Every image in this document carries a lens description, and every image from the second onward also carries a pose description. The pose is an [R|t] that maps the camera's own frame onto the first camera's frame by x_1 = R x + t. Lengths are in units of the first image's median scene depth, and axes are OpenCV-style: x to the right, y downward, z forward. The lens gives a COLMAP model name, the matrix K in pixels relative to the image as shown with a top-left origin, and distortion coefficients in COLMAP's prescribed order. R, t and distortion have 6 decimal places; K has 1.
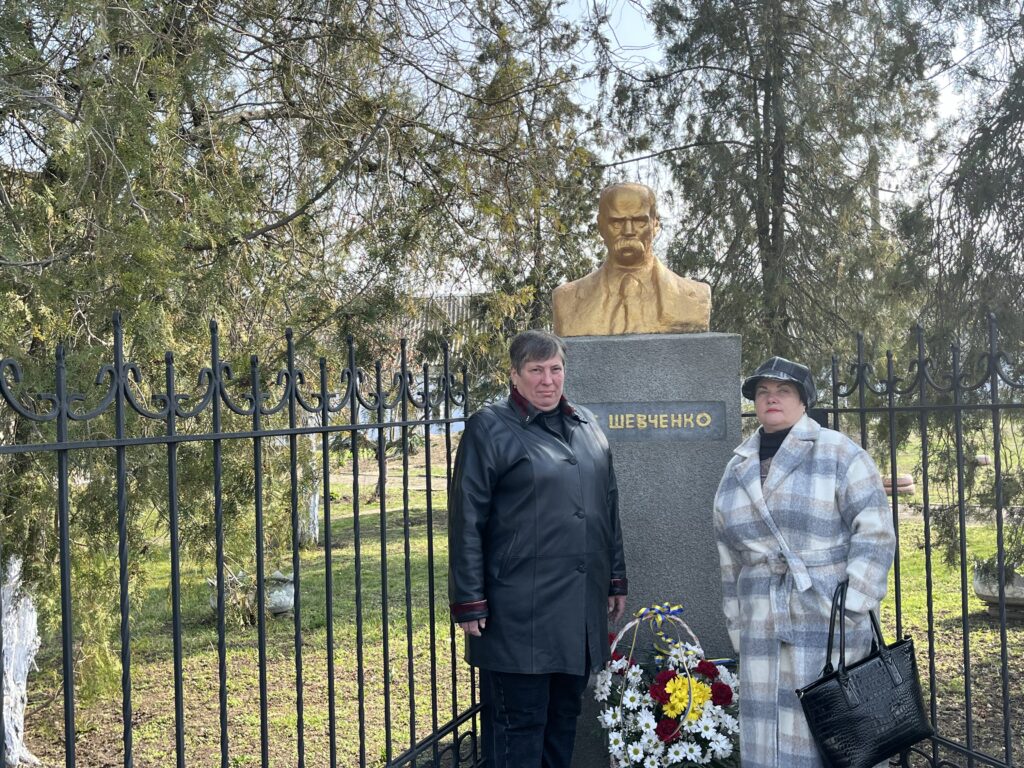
lens RADIAL K [[1147.2, 0, 512.0], [0, 1147.2, 384.0], [0, 0, 1]] dist [0.007987, 0.020895]
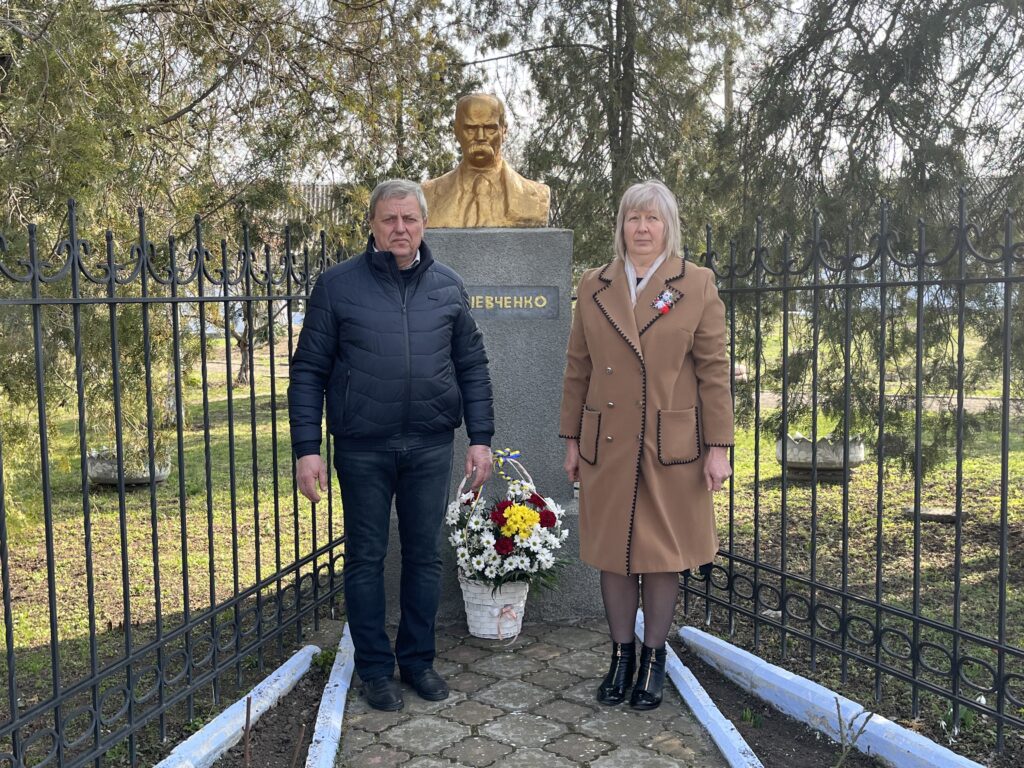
lens RADIAL K [[1147.9, 0, 514.1], [0, 1147.9, 407.8], [0, 0, 1]] dist [0.188284, -0.772876]
pose [[0.992413, 0.004293, 0.122872, -0.006323], [-0.017891, 0.993795, 0.109781, 0.008121], [-0.121638, -0.111146, 0.986332, -0.157283]]
